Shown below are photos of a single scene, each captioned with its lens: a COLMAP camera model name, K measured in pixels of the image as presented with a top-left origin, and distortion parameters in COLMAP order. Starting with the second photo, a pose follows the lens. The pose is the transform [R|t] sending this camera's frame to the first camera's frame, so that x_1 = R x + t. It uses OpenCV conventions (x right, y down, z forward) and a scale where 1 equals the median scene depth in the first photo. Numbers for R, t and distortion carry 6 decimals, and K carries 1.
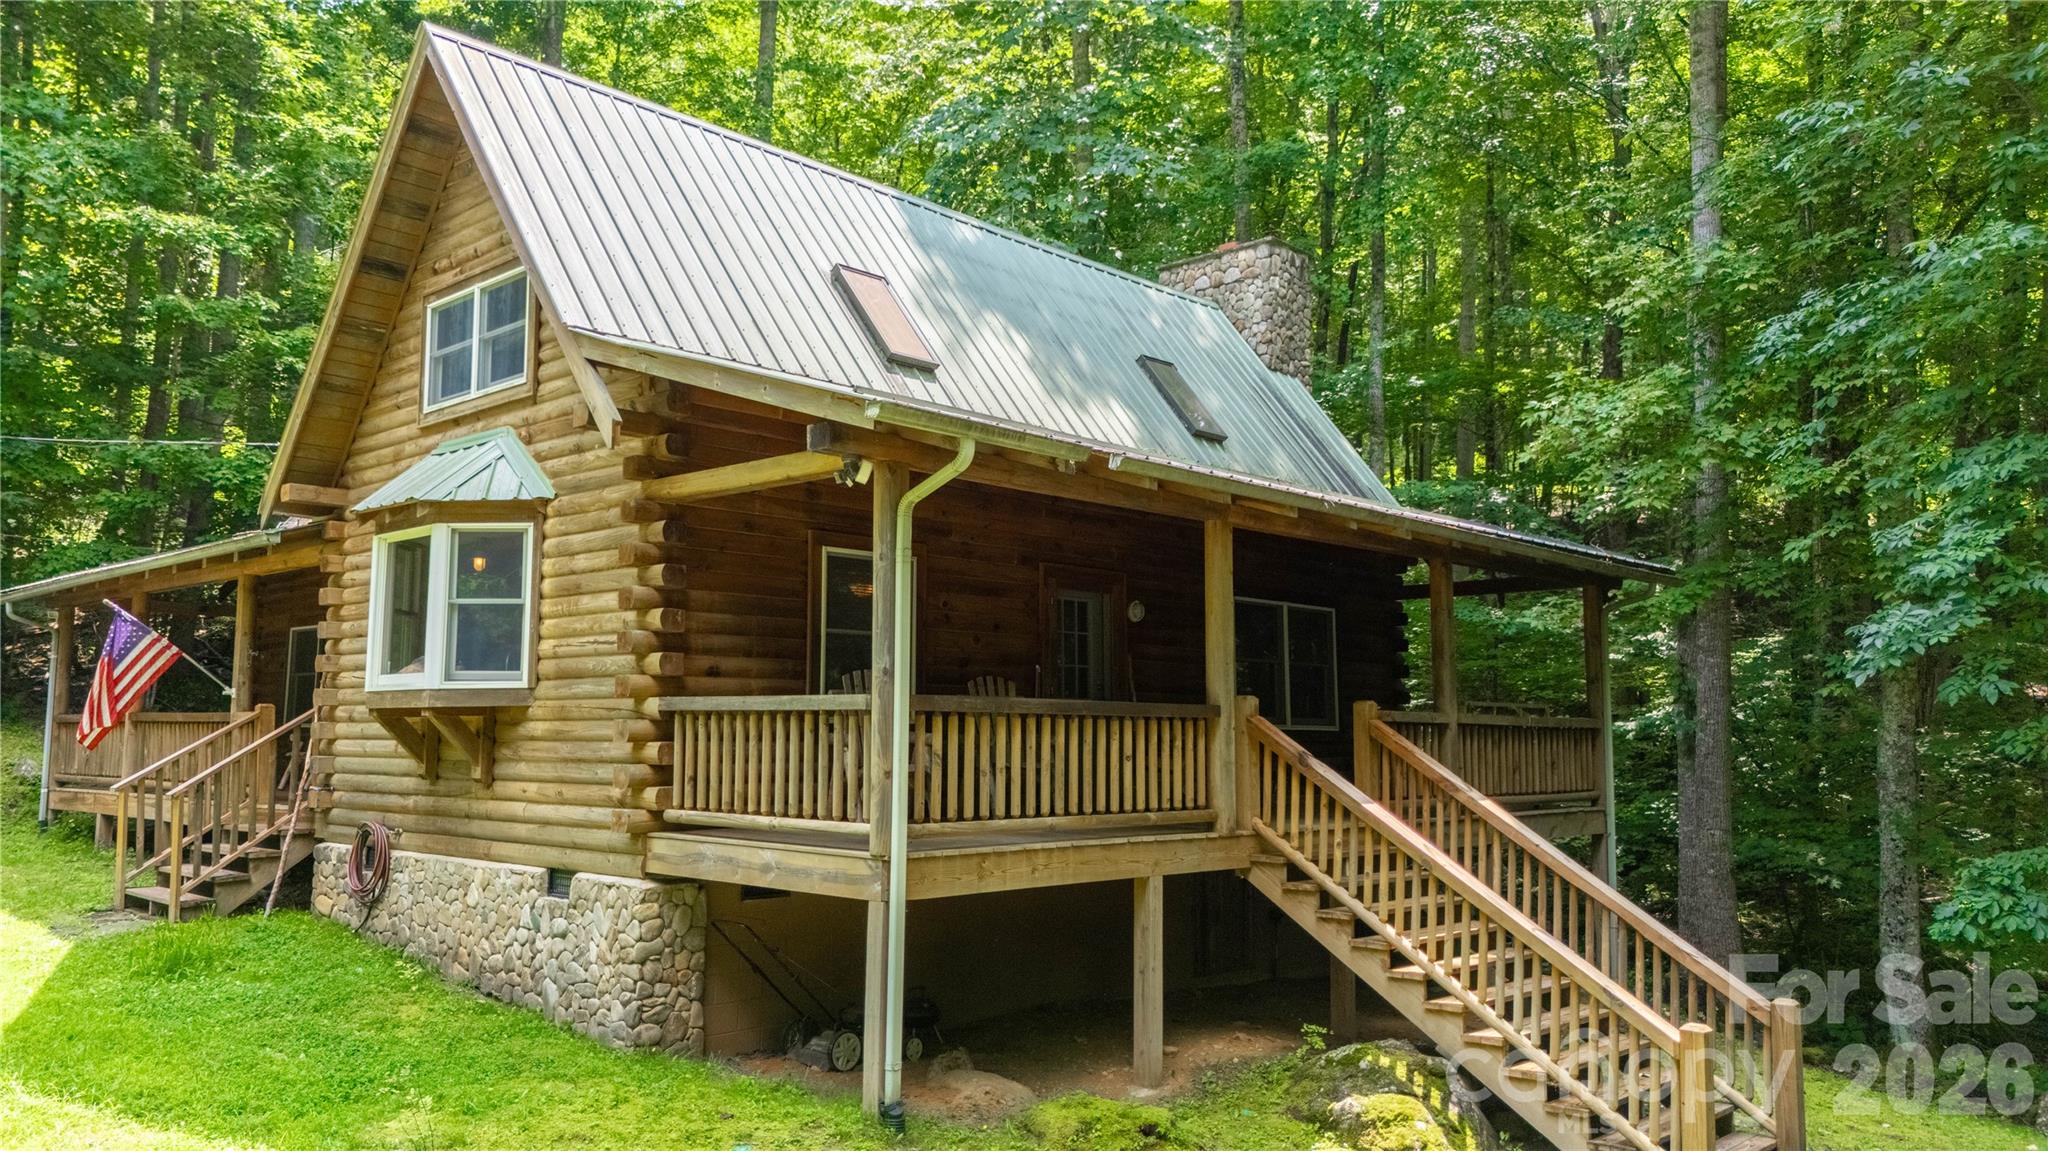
lens RADIAL K [[1509.6, 0, 1026.5], [0, 1509.6, 574.0], [0, 0, 1]] dist [0.047144, -0.035030]
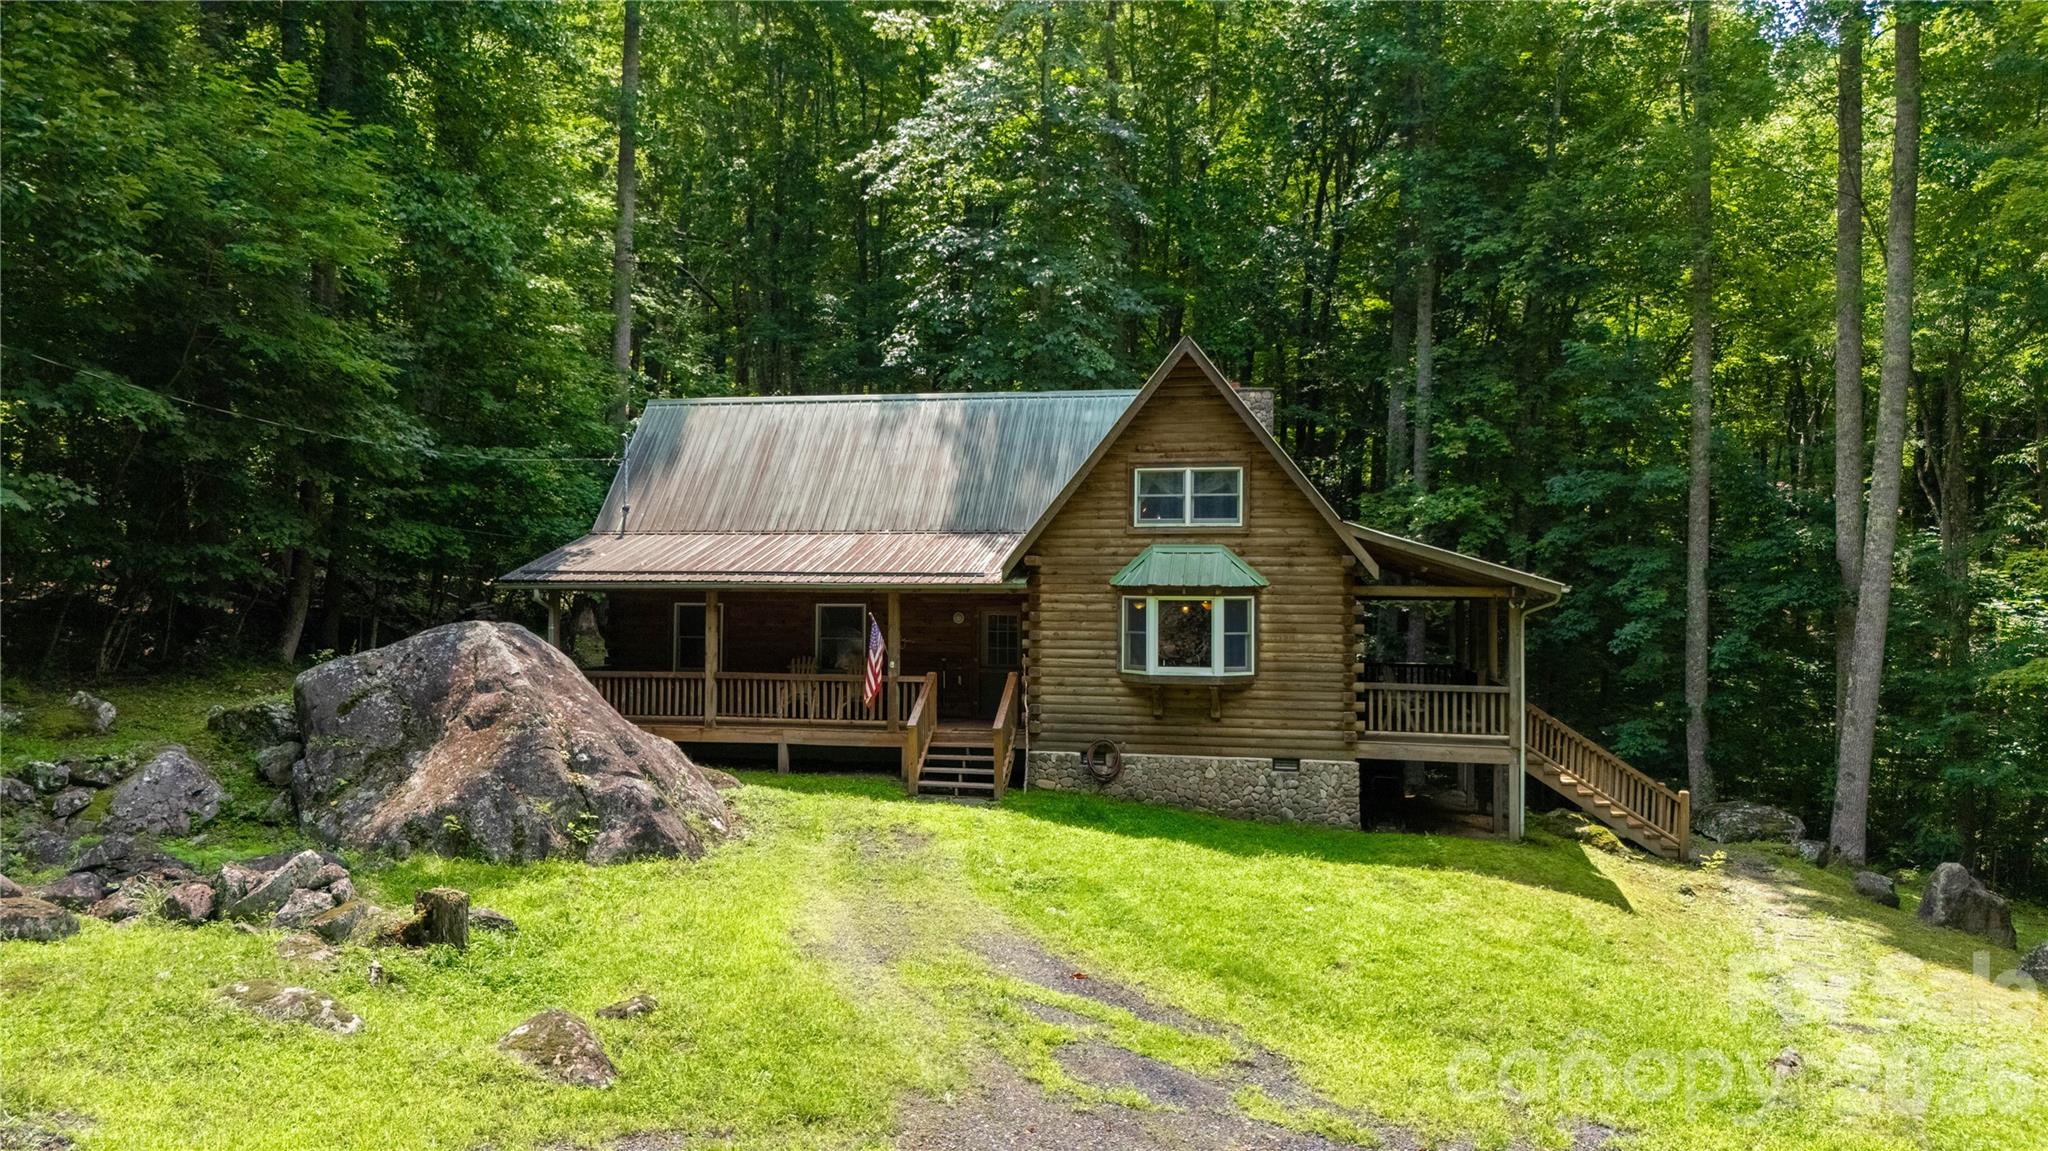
lens RADIAL K [[1509.6, 0, 1021.7], [0, 1509.6, 567.3], [0, 0, 1]] dist [0.047144, -0.035030]
pose [[0.853985, 0.012819, 0.520140, -1.427267], [-0.057487, 0.995900, 0.069841, -0.169896], [-0.517113, -0.089545, 0.851221, -0.513056]]
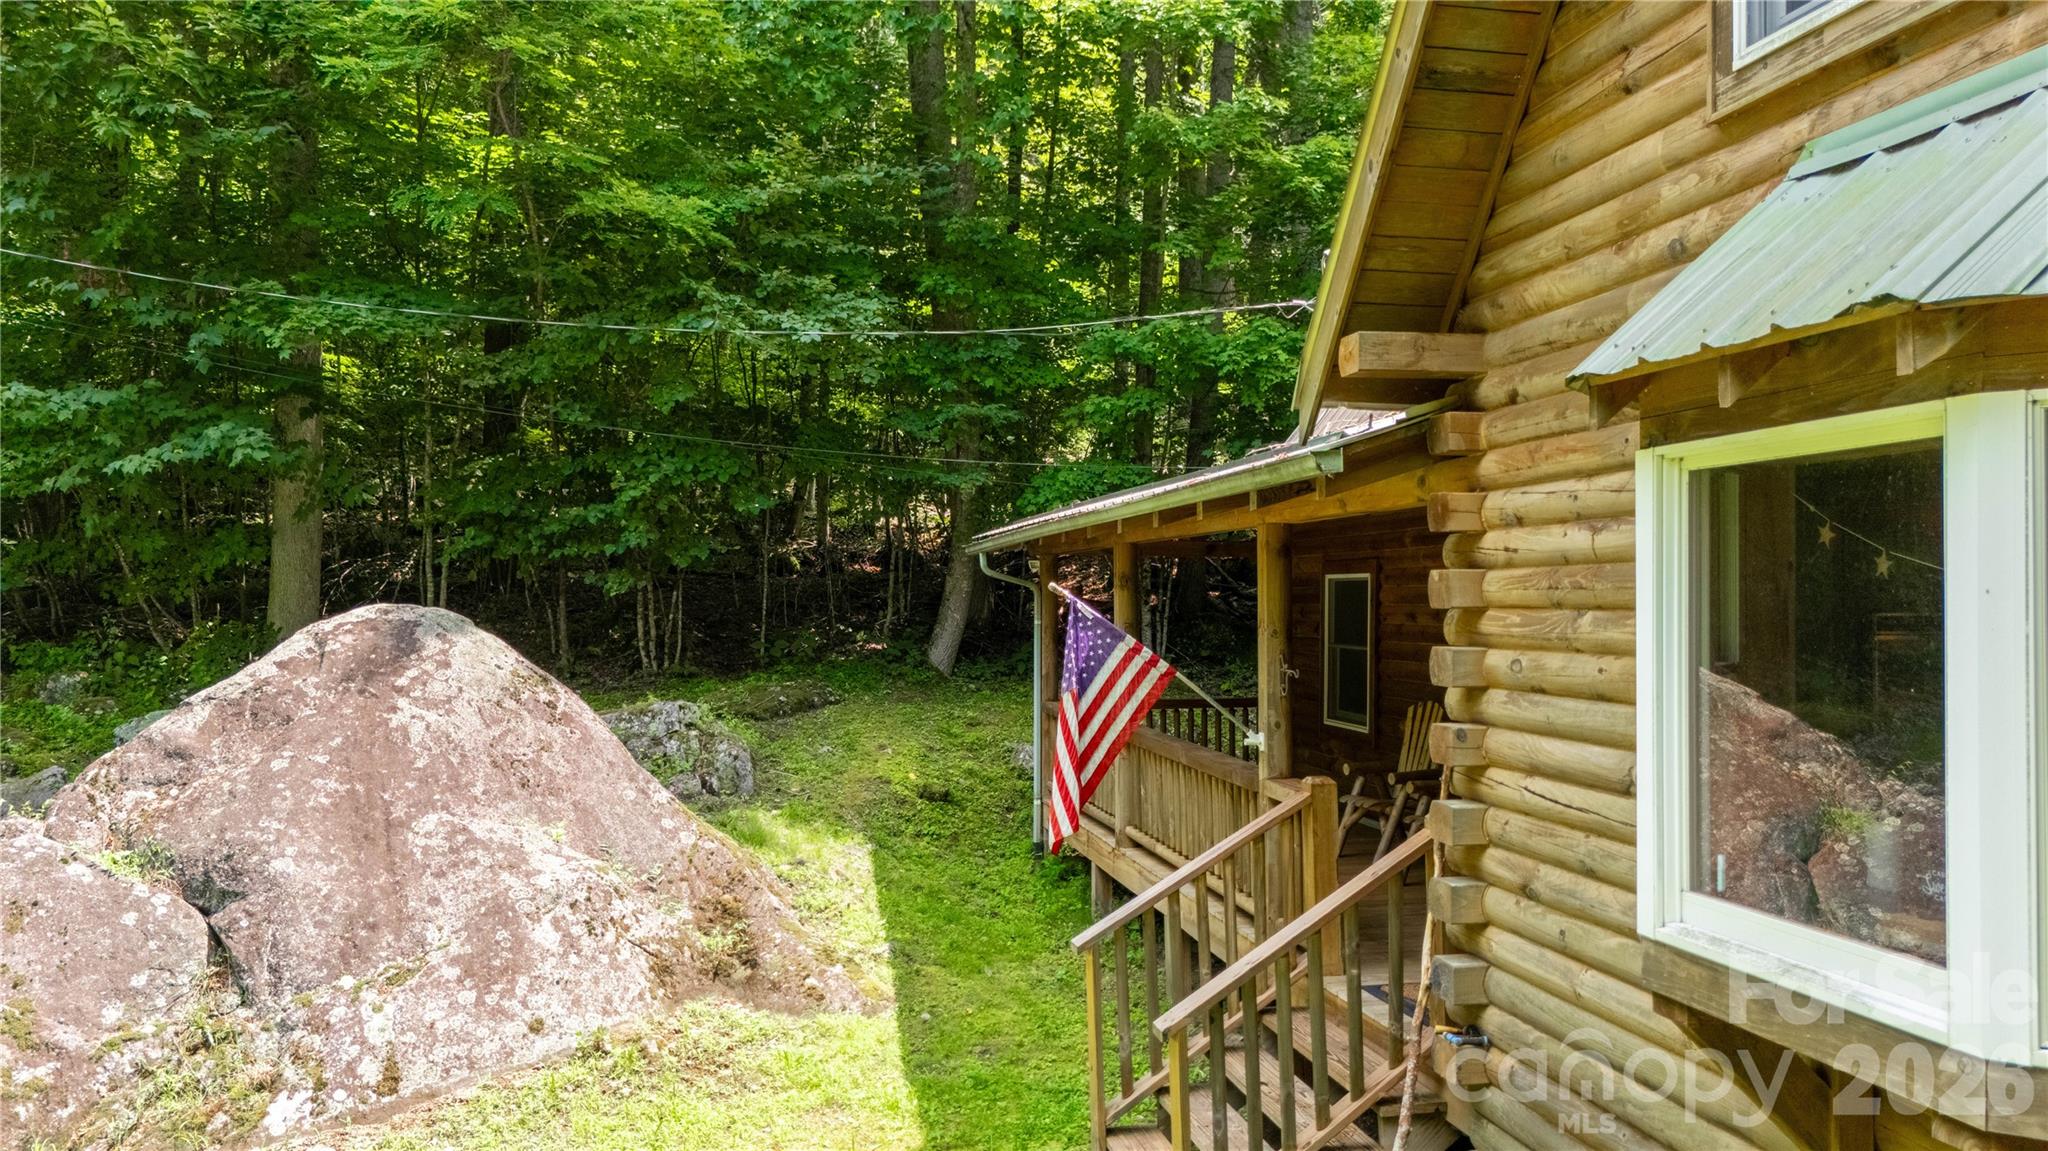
lens RADIAL K [[1509.6, 0, 1026.9], [0, 1509.6, 579.4], [0, 0, 1]] dist [0.047144, -0.035030]
pose [[0.810860, -0.009623, -0.585161, -0.311306], [0.062237, 0.995613, 0.069869, -0.025789], [0.581921, -0.093072, 0.807902, 0.596339]]
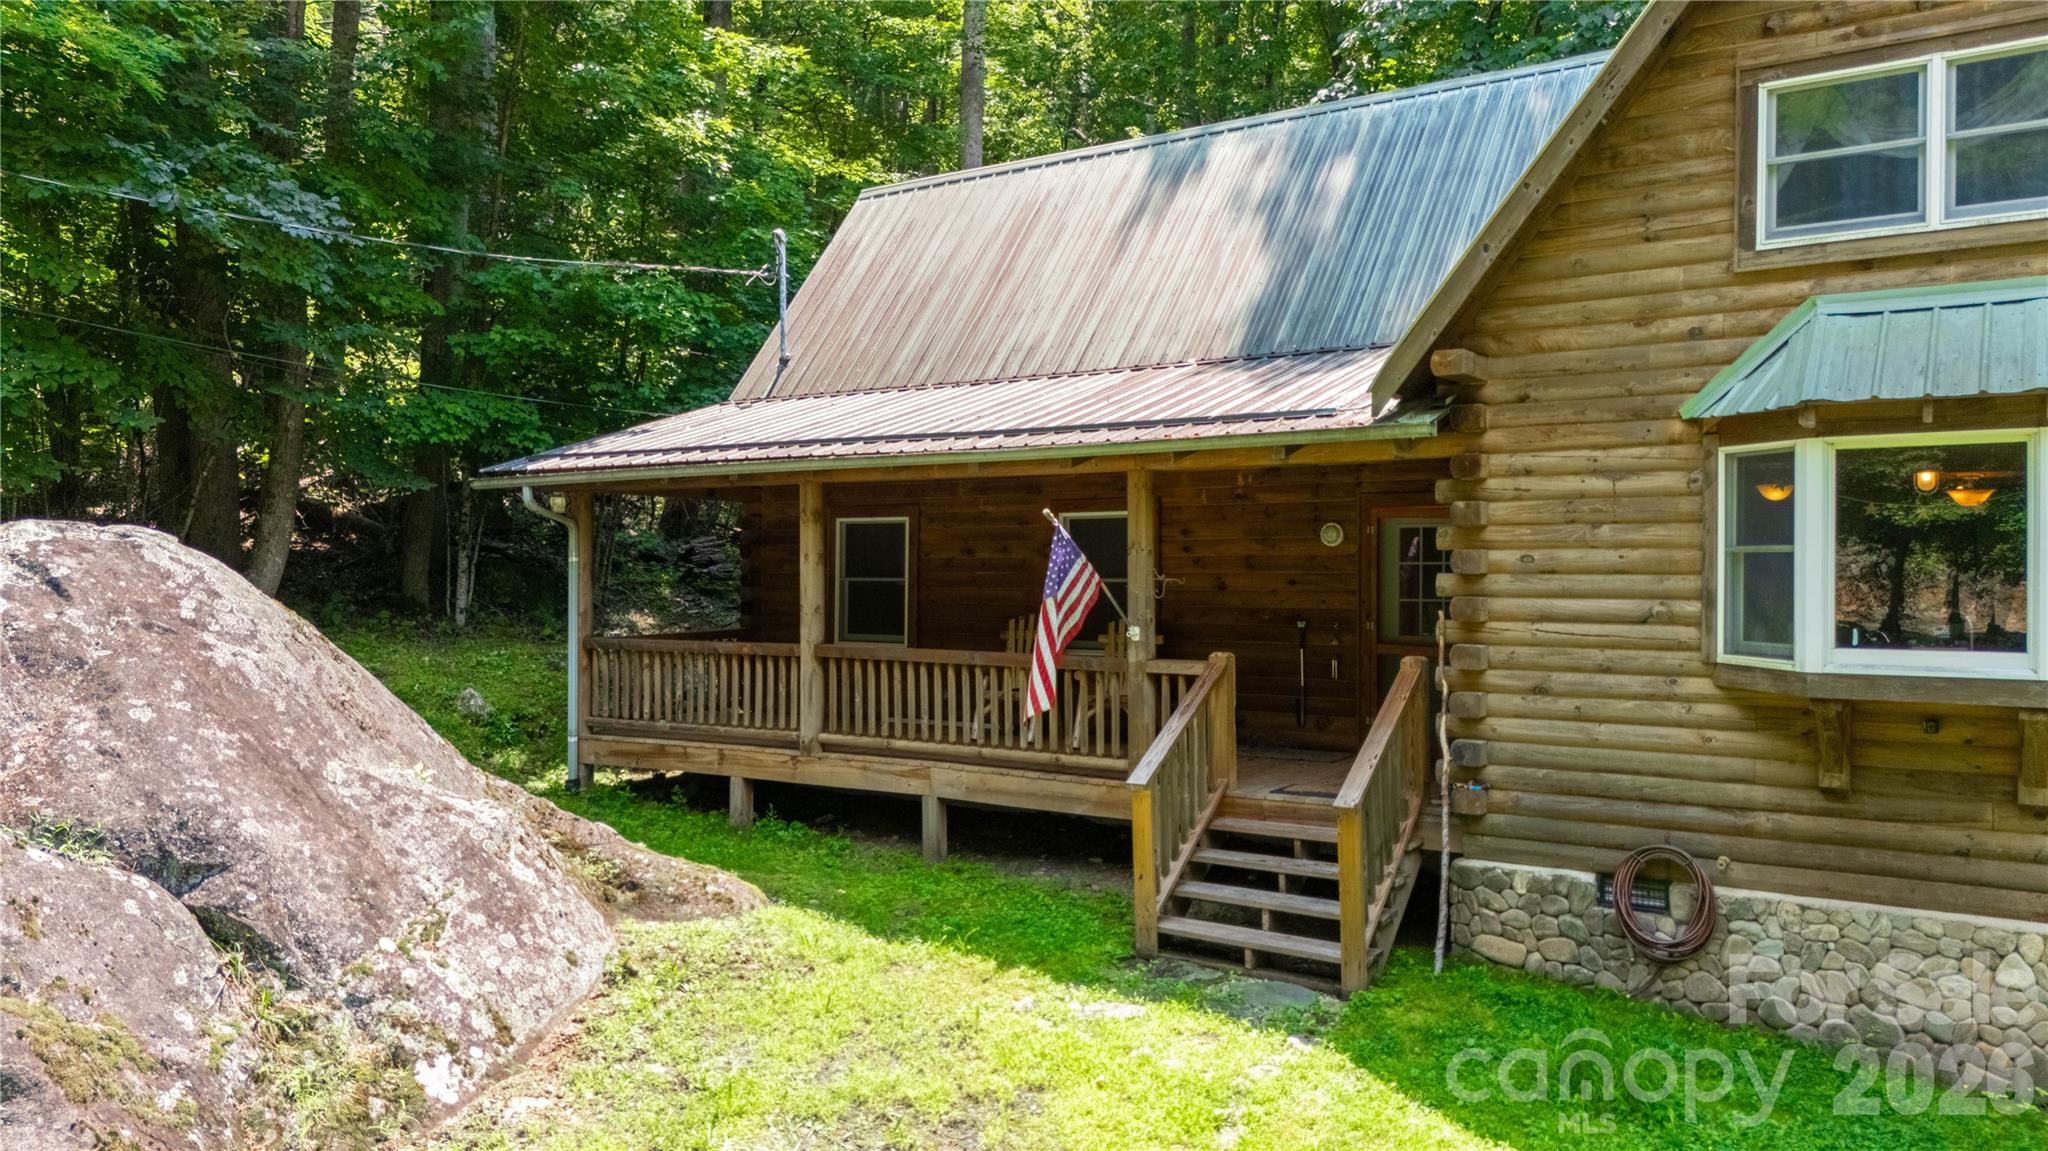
lens RADIAL K [[1509.6, 0, 1017.6], [0, 1509.6, 577.4], [0, 0, 1]] dist [0.047144, -0.035030]
pose [[0.987208, -0.002162, 0.159422, -0.787633], [-0.015166, 0.994101, 0.107396, -0.027878], [-0.158713, -0.108440, 0.981352, 0.357295]]
